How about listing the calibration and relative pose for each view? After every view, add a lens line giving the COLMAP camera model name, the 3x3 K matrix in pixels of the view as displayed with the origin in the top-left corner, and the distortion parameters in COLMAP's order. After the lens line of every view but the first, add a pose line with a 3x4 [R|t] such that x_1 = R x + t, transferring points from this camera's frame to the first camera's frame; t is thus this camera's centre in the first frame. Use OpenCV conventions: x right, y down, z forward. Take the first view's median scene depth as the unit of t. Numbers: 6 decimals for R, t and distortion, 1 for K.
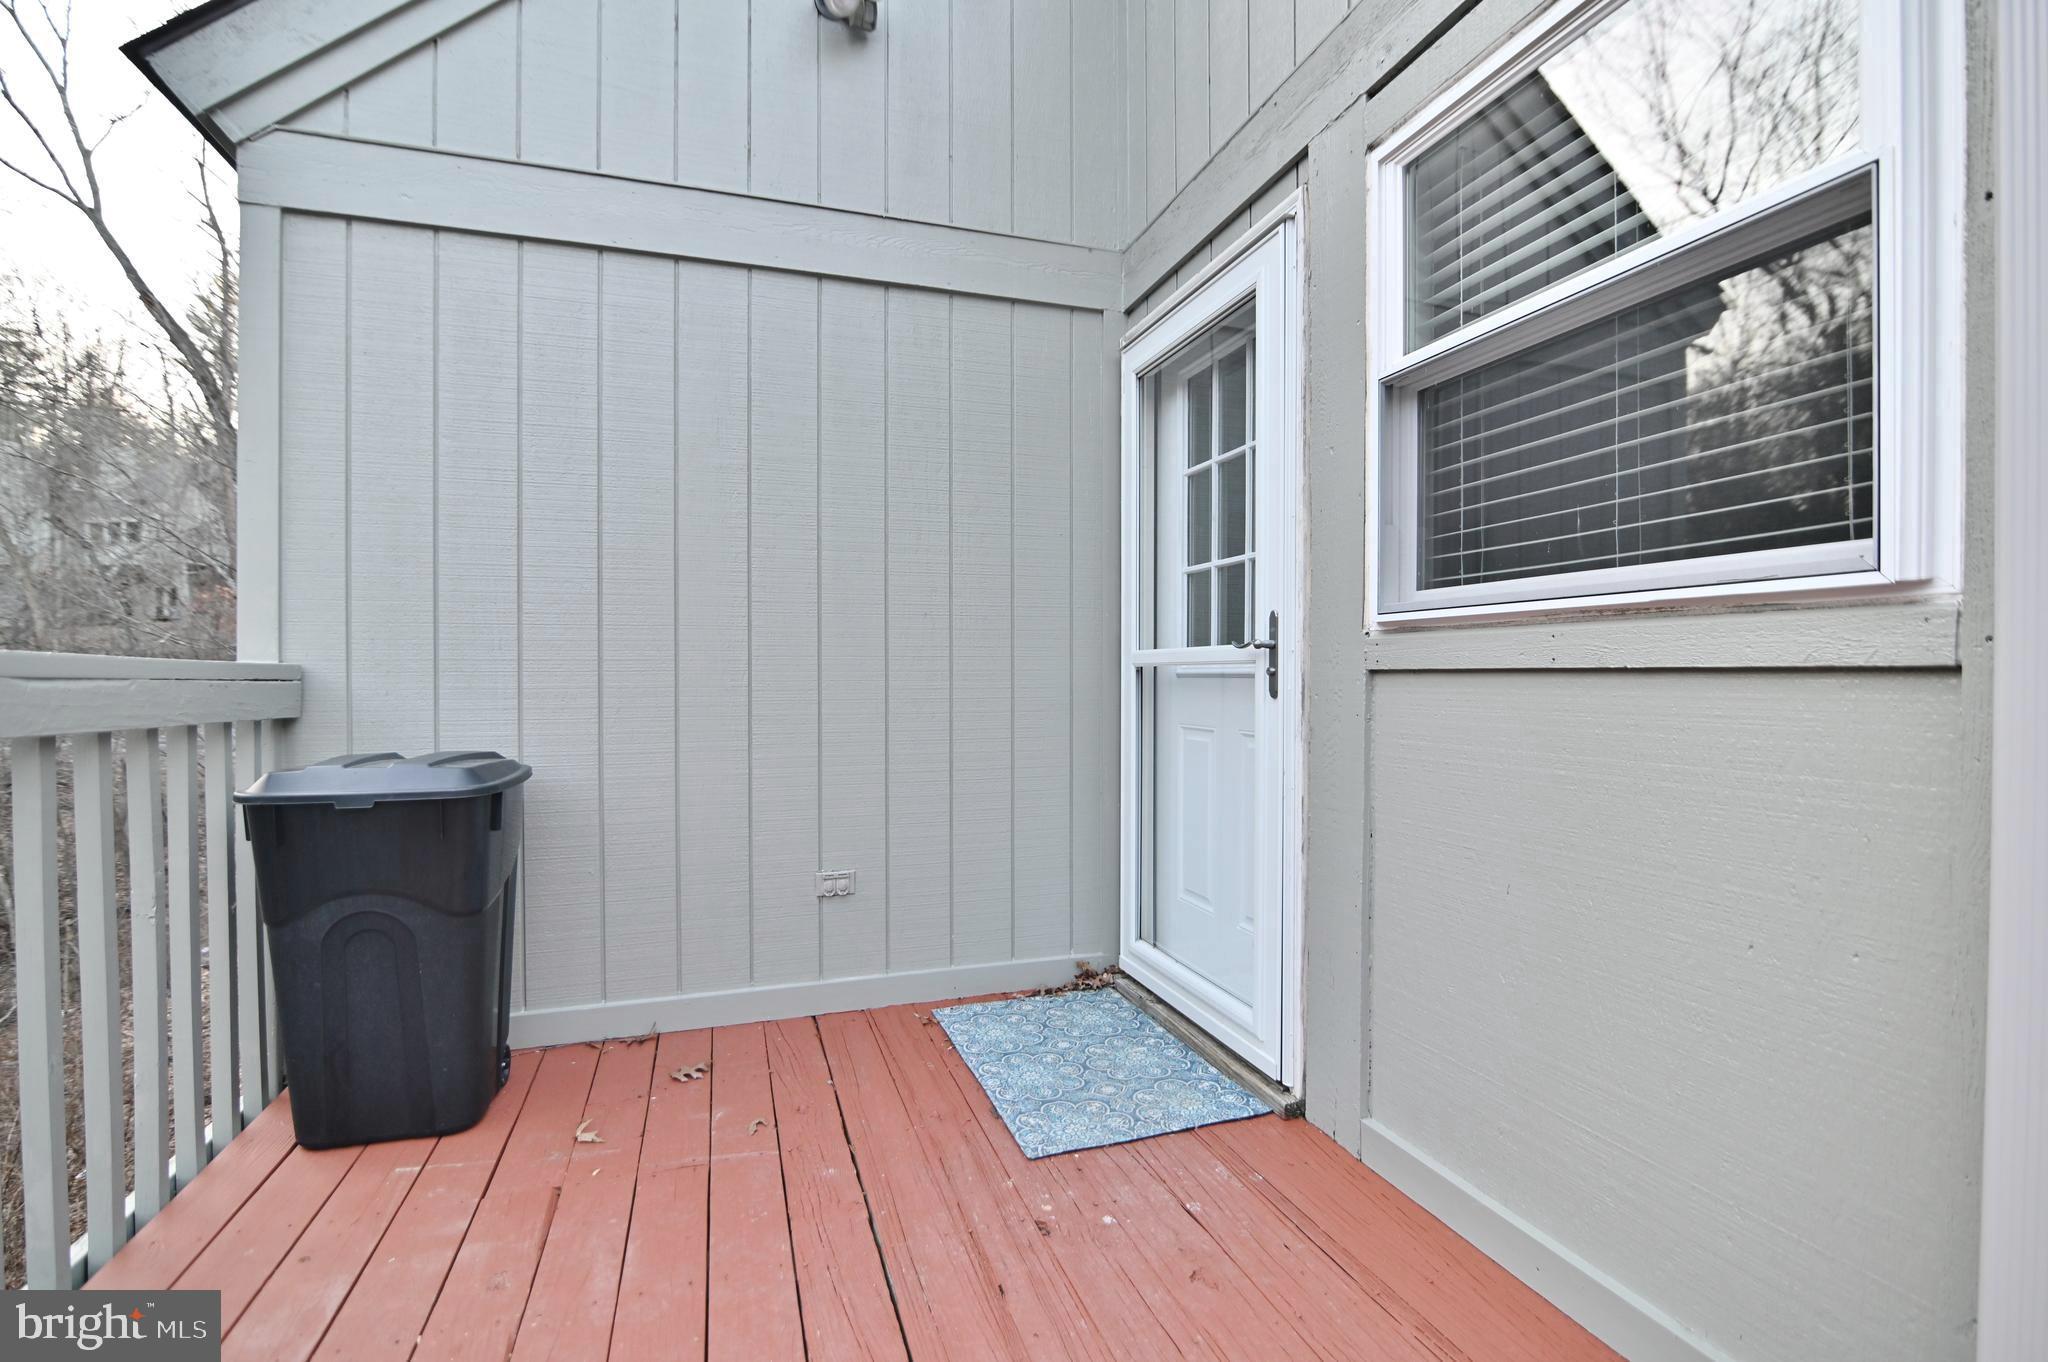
lens RADIAL K [[931.7, 0, 1022.6], [0, 931.7, 686.7], [0, 0, 1]] dist [-0.022854, 0.002174]
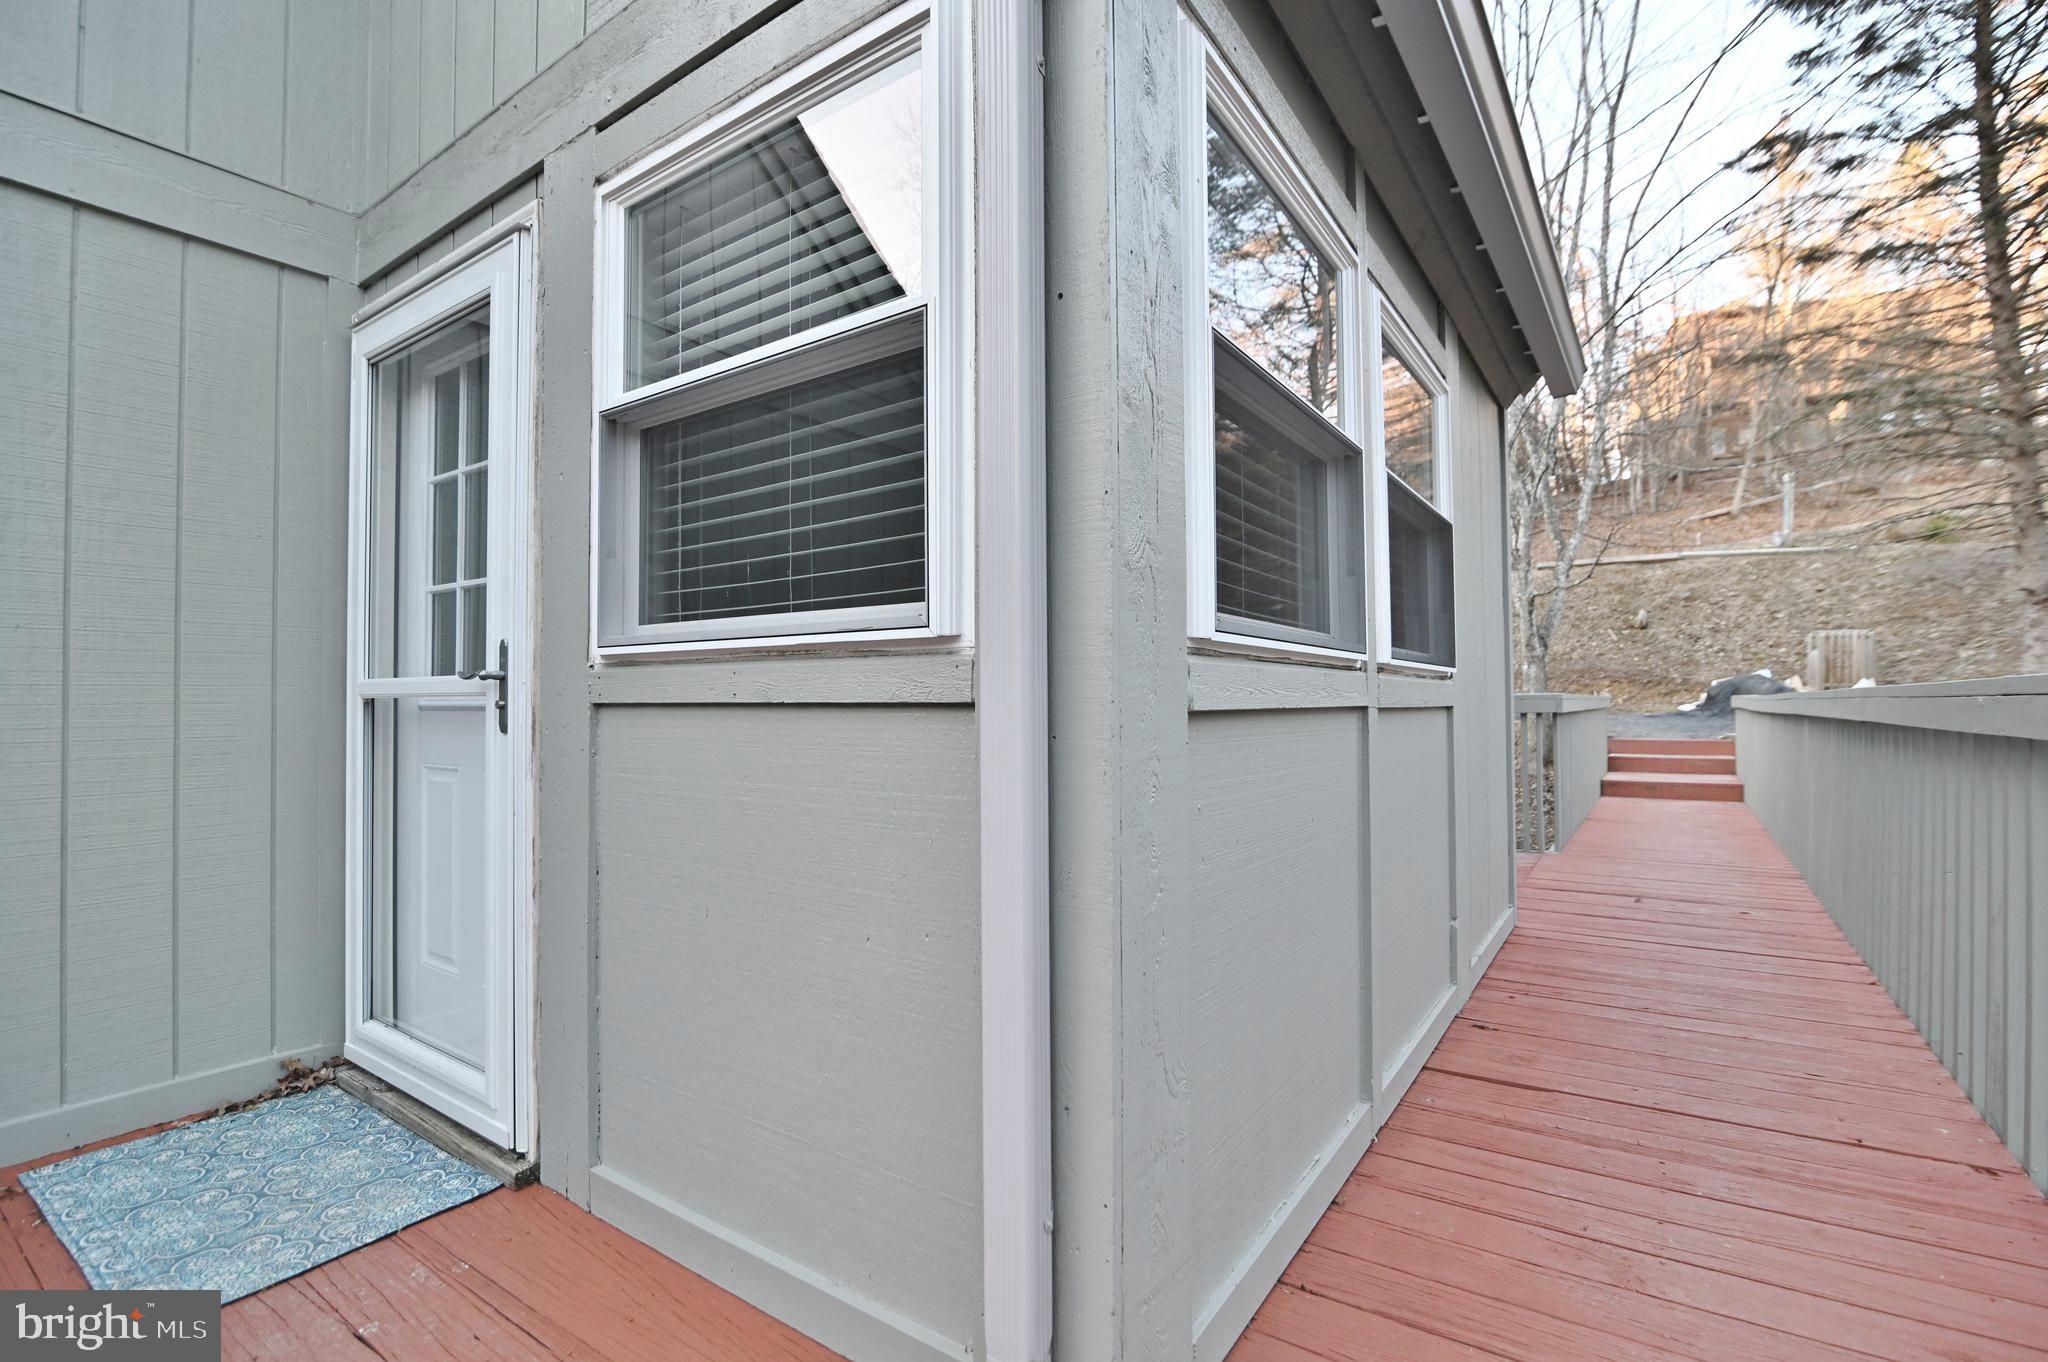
lens RADIAL K [[931.7, 0, 1019.1], [0, 931.7, 683.3], [0, 0, 1]] dist [-0.022854, 0.002174]
pose [[0.801175, 0.008290, 0.598373, 0.132277], [0.011528, 0.999505, -0.029283, -0.004942], [-0.598319, 0.030359, 0.800683, -0.049657]]
